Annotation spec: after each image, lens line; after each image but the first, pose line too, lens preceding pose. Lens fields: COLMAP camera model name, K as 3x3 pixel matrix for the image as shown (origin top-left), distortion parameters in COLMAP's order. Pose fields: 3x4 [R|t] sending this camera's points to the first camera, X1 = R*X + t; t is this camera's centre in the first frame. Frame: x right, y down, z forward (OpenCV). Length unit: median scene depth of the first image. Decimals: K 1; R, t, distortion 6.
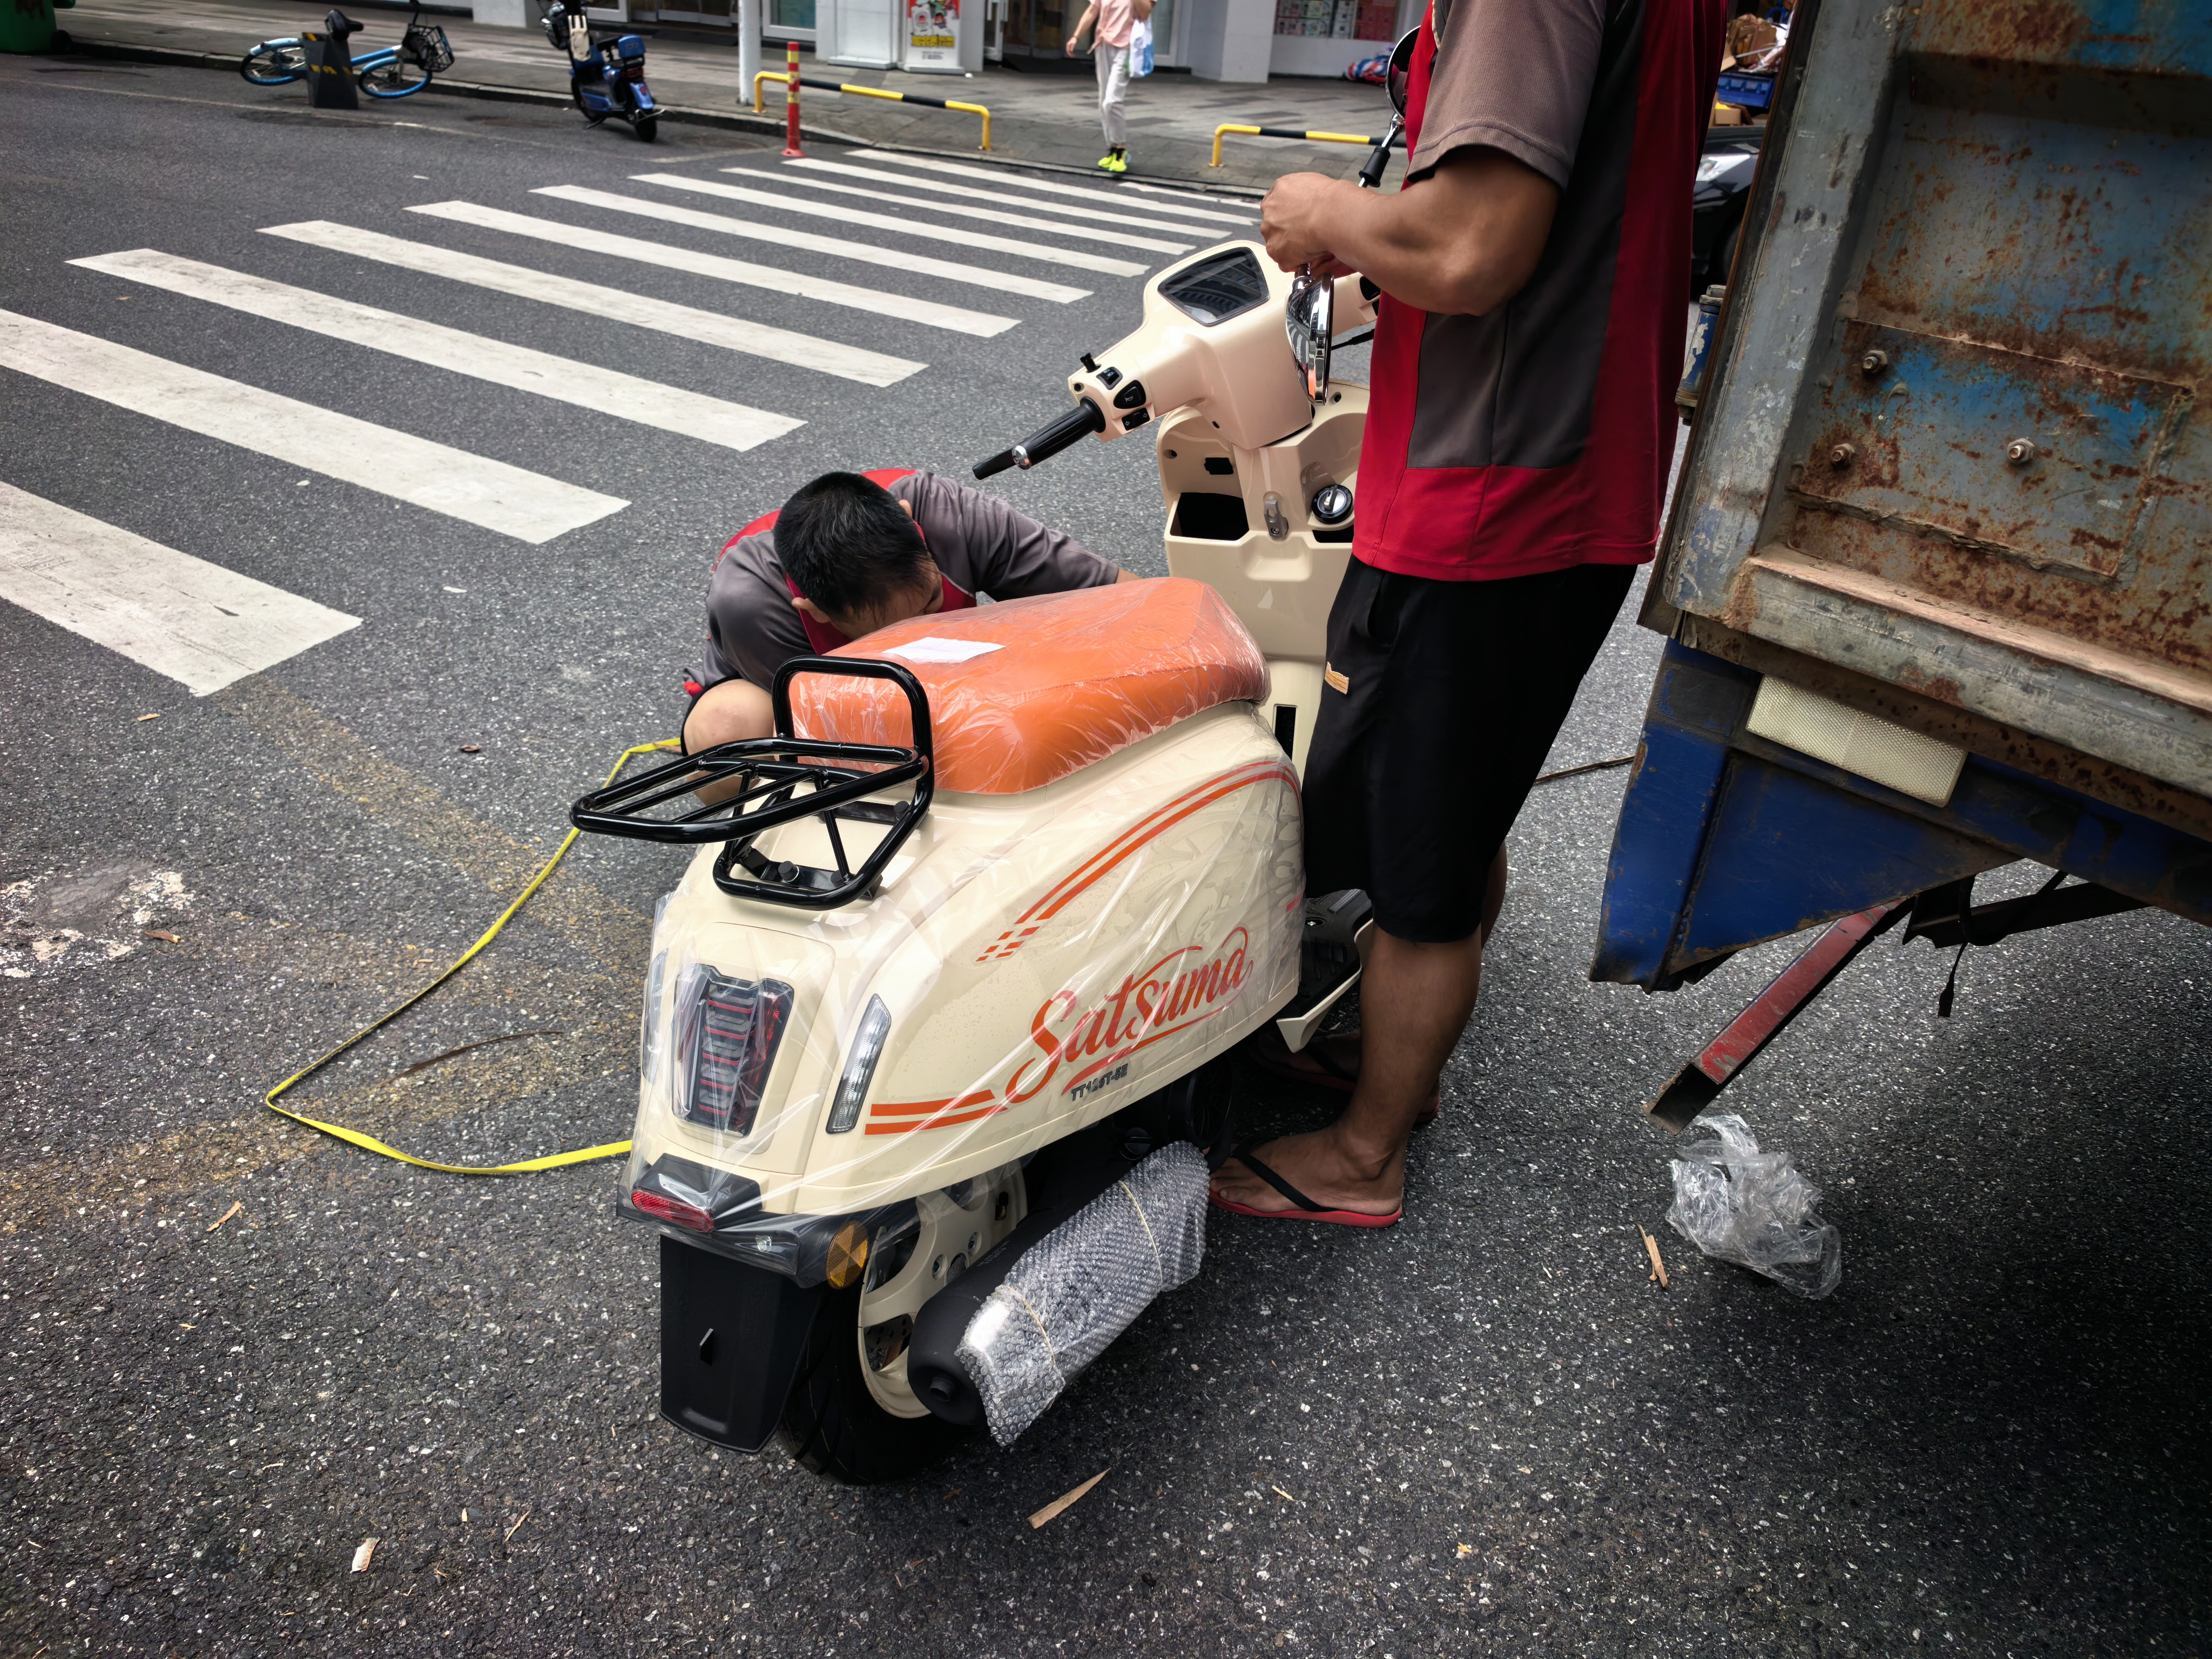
lens RADIAL K [[1547.6, 0, 1102.8], [0, 1547.6, 811.0], [0, 0, 1]] dist [0.029502, -0.048623]
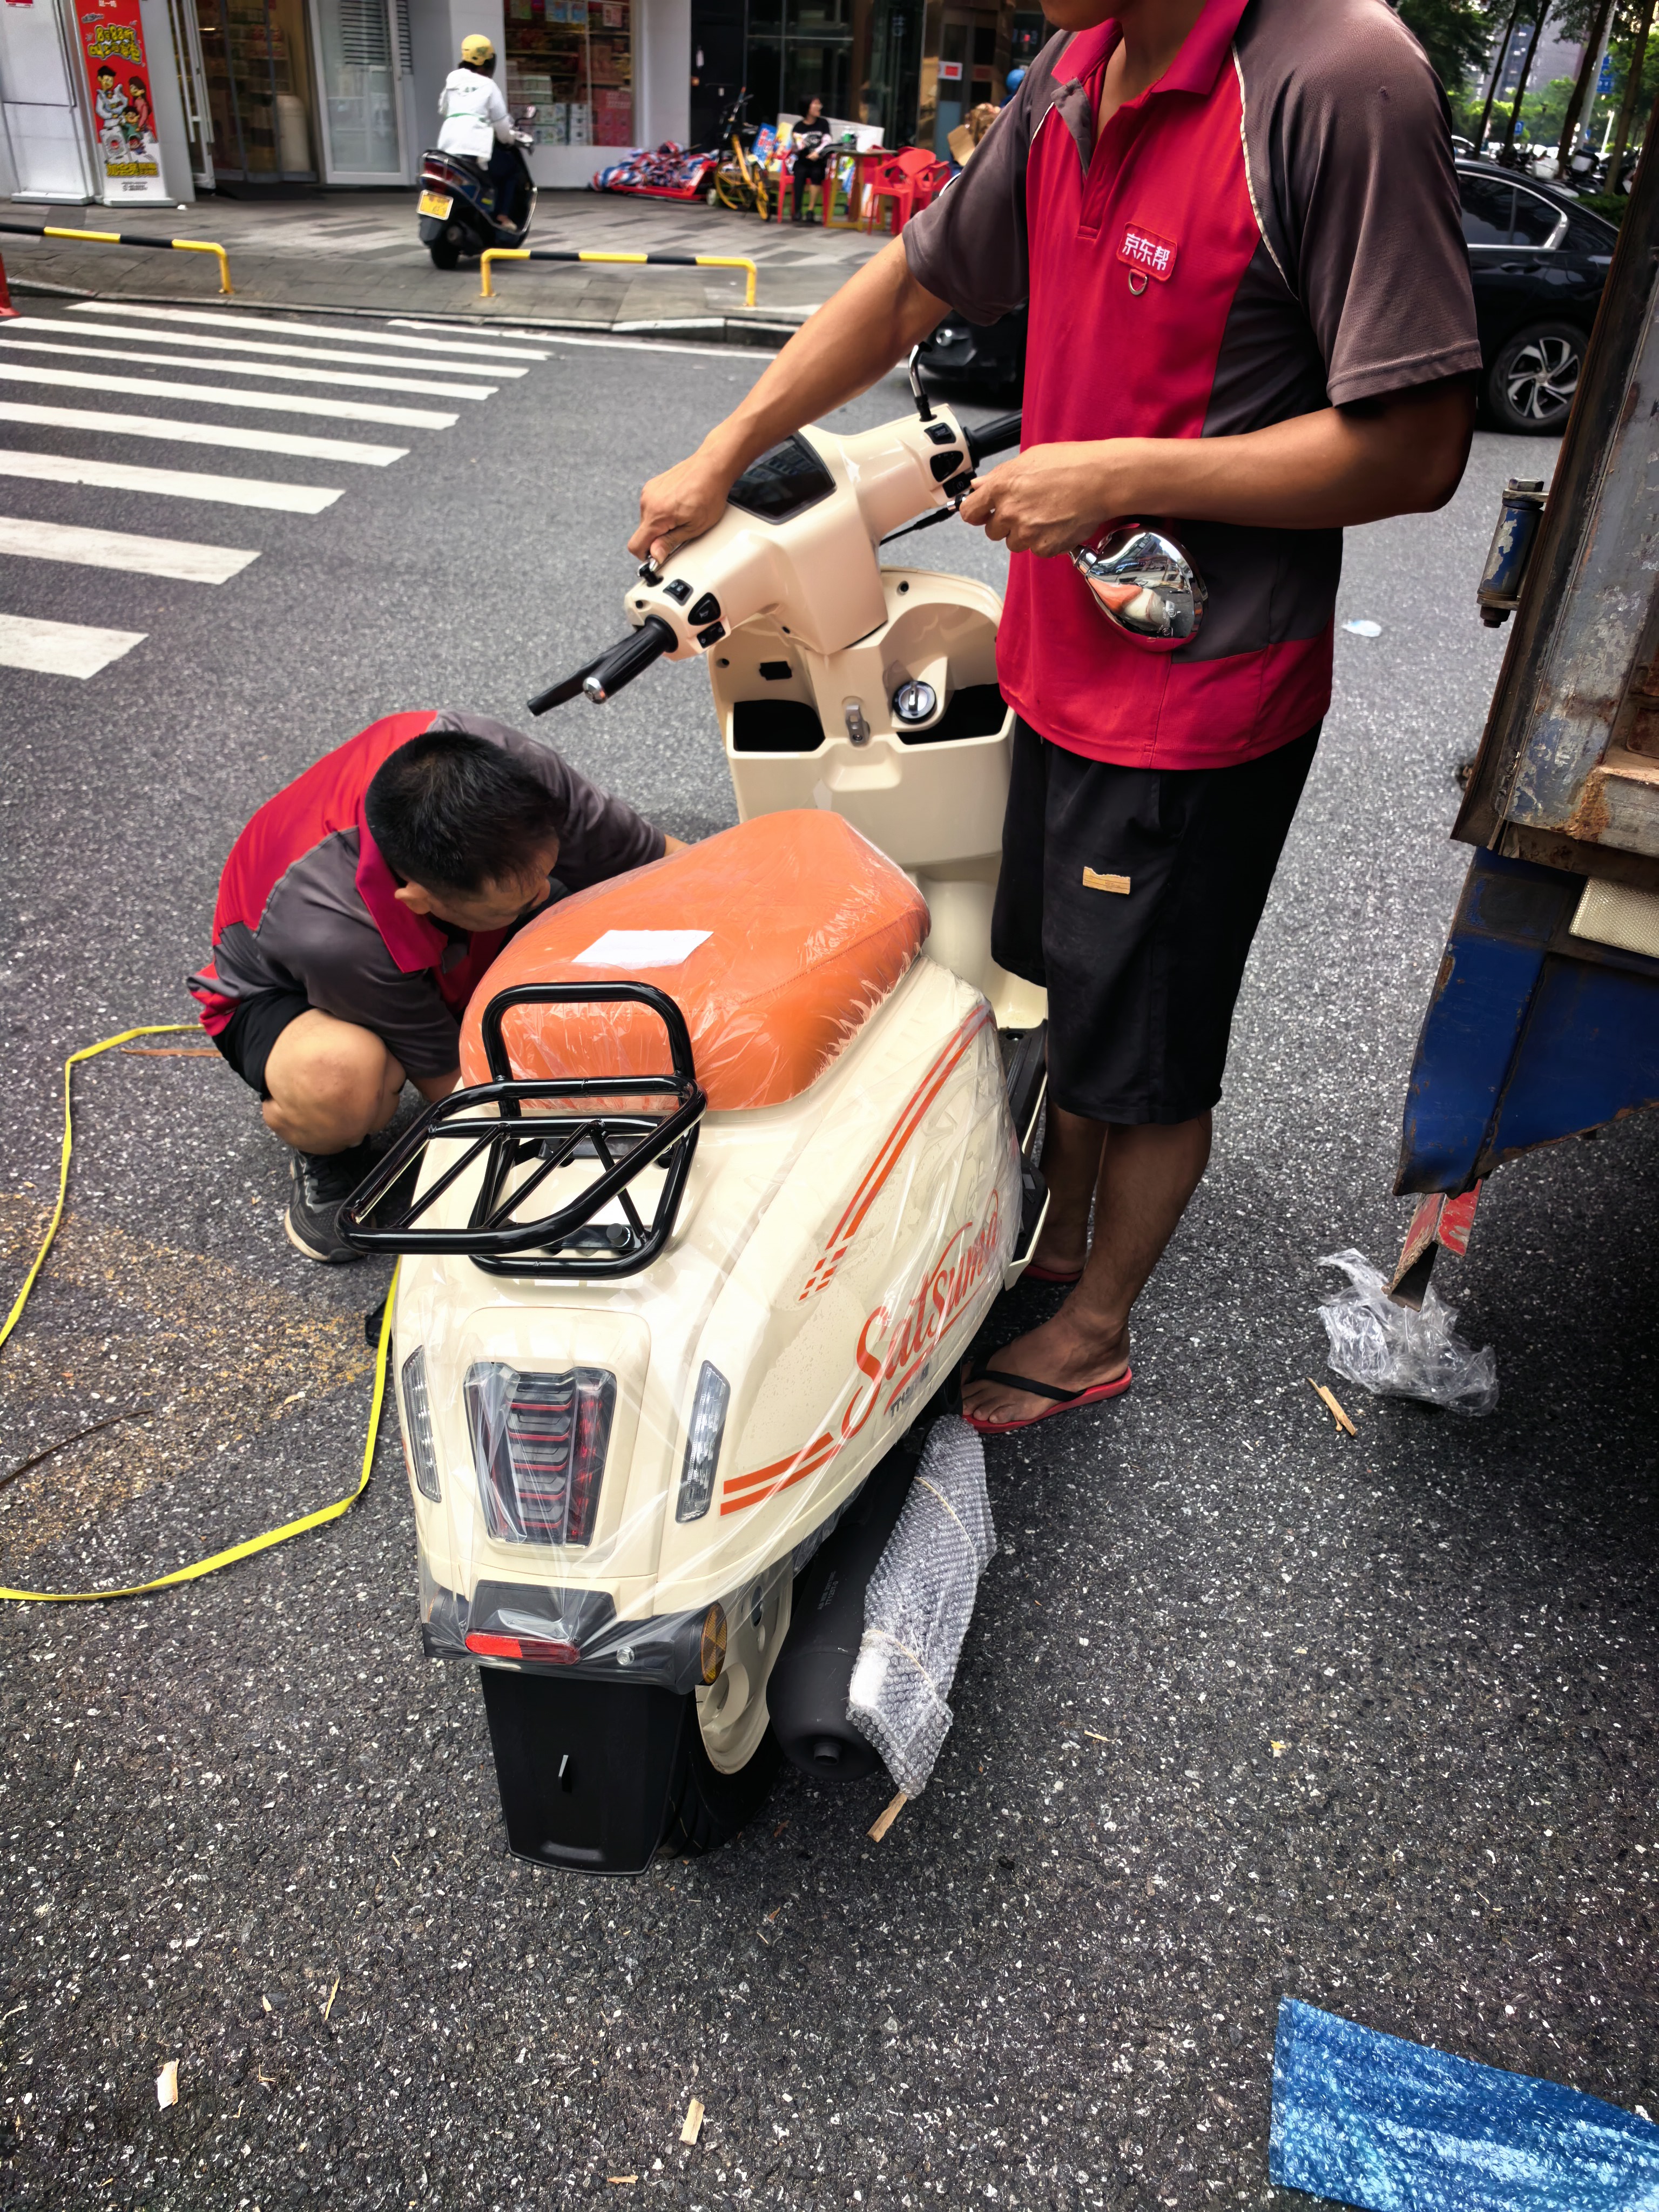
lens RADIAL K [[1564.2, 0, 829.5], [0, 1564.2, 1106.0], [0, 0, 1]] dist [0.011566, -0.024709]
pose [[0.963231, -0.168205, 0.209508, -0.177547], [0.148938, 0.983290, 0.104685, -0.080148], [-0.223615, -0.069632, 0.972187, 0.089904]]
